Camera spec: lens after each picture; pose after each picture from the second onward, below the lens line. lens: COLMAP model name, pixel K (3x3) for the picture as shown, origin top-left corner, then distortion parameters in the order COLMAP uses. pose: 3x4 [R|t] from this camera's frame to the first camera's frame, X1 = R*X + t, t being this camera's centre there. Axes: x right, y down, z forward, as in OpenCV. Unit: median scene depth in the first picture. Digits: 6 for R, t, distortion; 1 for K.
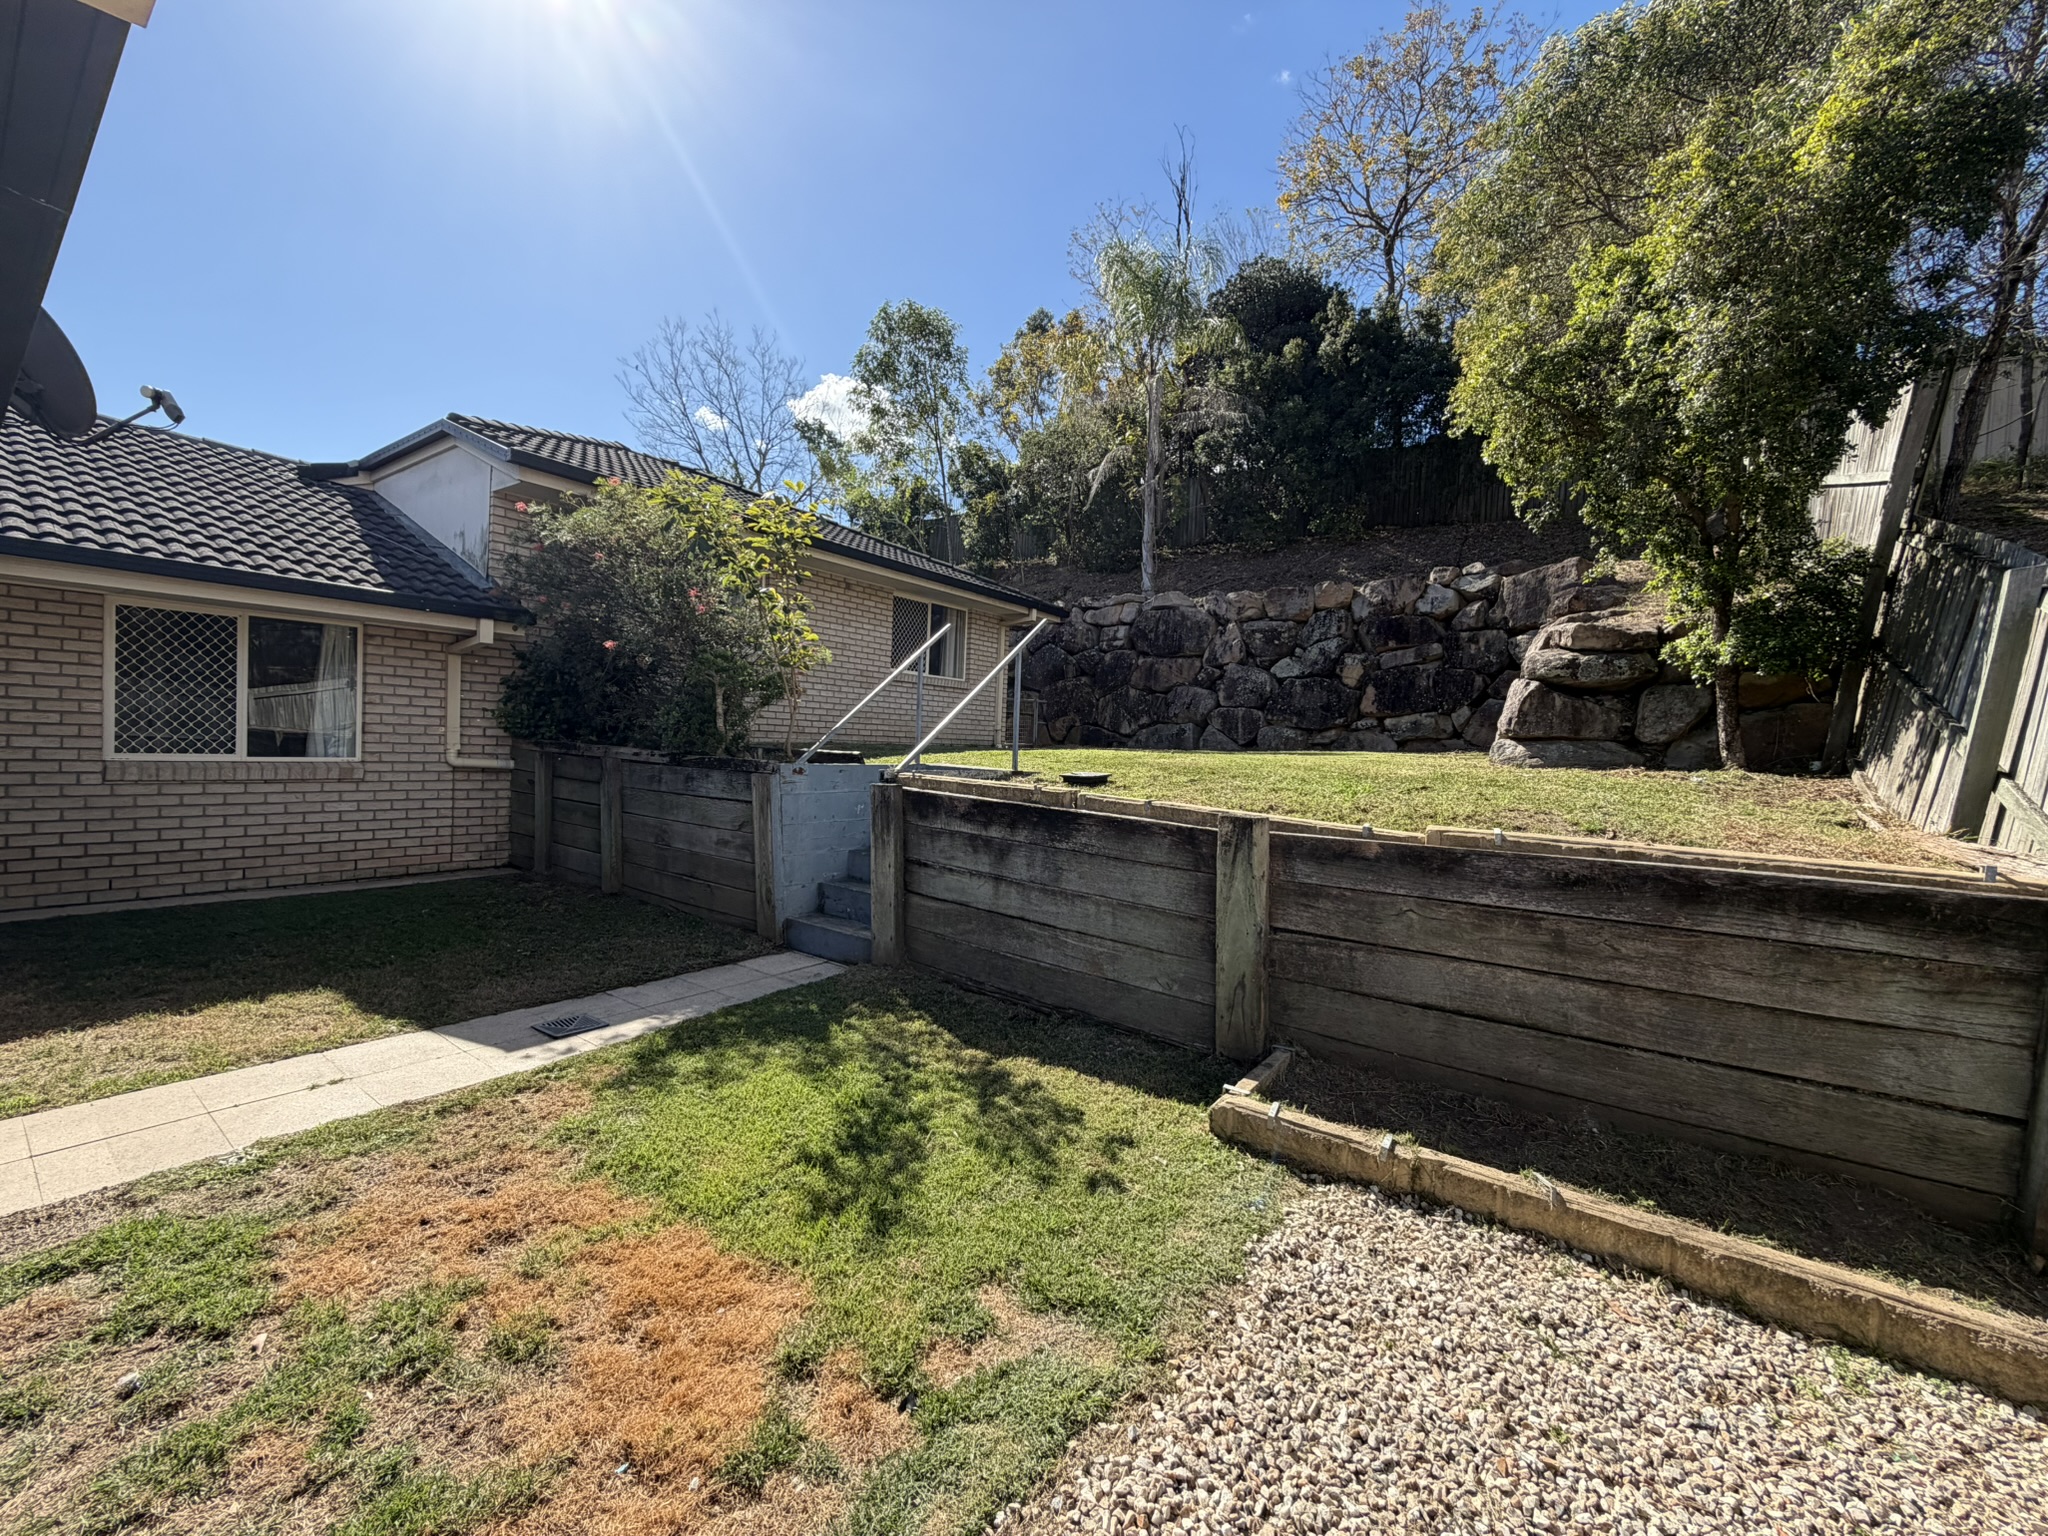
lens RADIAL K [[816.1, 0, 1019.7], [0, 816.1, 766.6], [0, 0, 1]] dist [-0.000123, 0.000317]
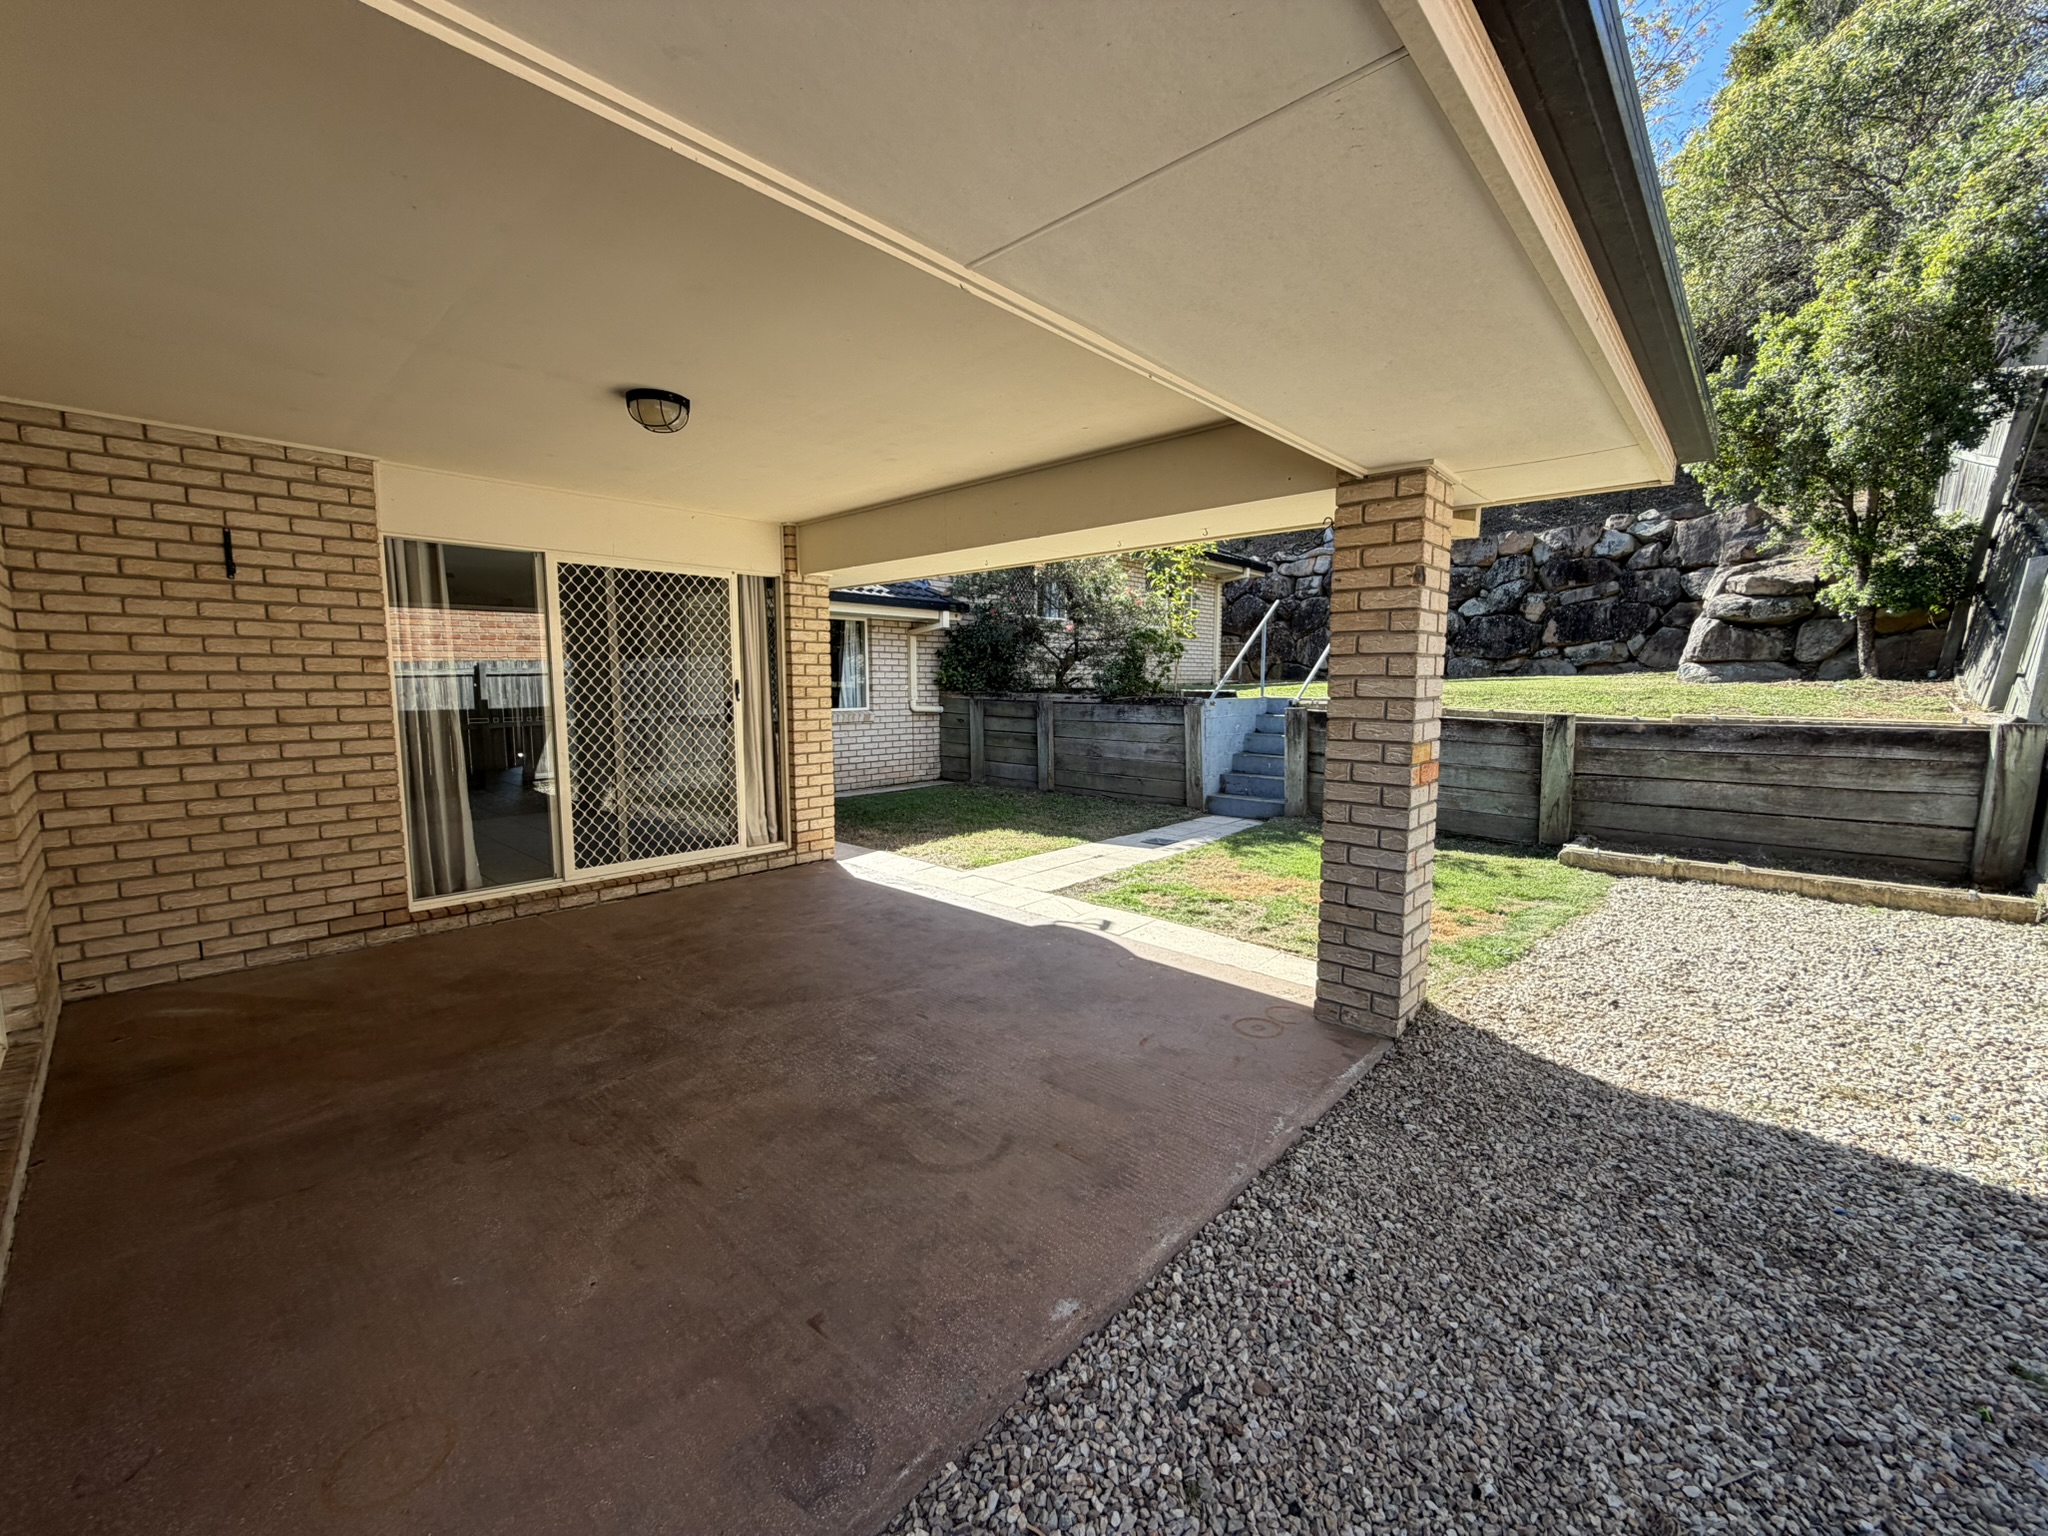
lens RADIAL K [[816.1, 0, 1019.7], [0, 816.1, 766.6], [0, 0, 1]] dist [-0.000123, 0.000317]
pose [[0.992903, -0.028436, -0.115481, -0.449141], [0.036871, 0.996754, 0.071569, 0.000386], [0.113071, -0.075319, 0.990728, -0.605904]]
